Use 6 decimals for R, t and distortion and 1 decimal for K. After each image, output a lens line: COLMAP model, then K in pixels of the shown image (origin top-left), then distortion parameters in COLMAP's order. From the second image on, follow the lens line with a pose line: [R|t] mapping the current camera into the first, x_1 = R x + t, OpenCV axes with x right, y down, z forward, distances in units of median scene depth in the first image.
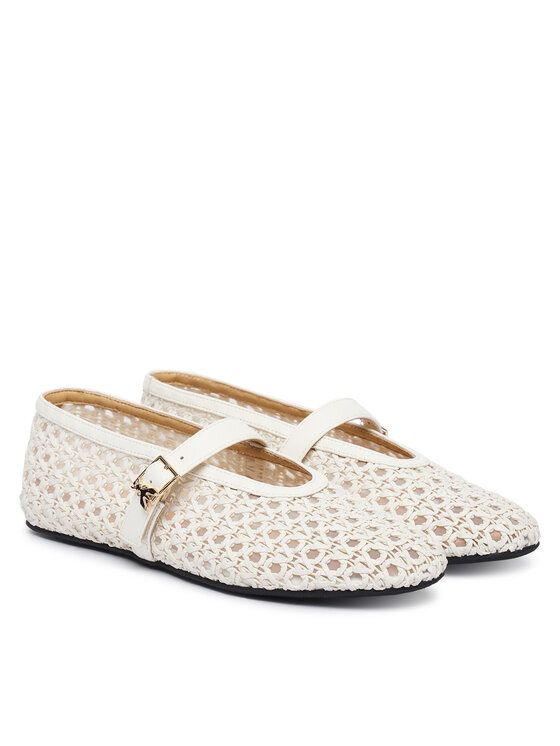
lens RADIAL K [[1759.3, 0, 280.0], [0, 1759.3, 373.0], [0, 0, 1]] dist [-0.406524, 0.000000]
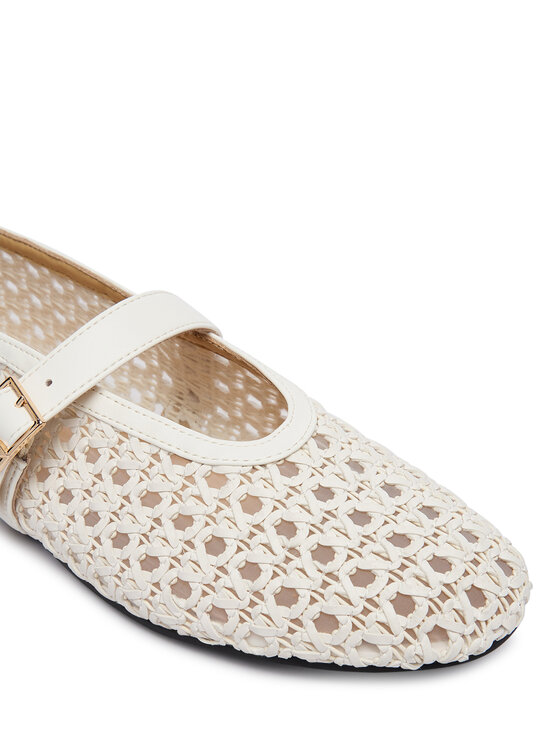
lens RADIAL K [[771.9, 0, 307.7], [0, 771.9, 385.6], [0, 0, 1]] dist [-0.003449, 0.000000]
pose [[0.999904, -0.010255, 0.009267, 0.022998], [0.005671, 0.915803, 0.401587, -0.047870], [-0.012605, -0.401496, 0.915774, 0.792720]]
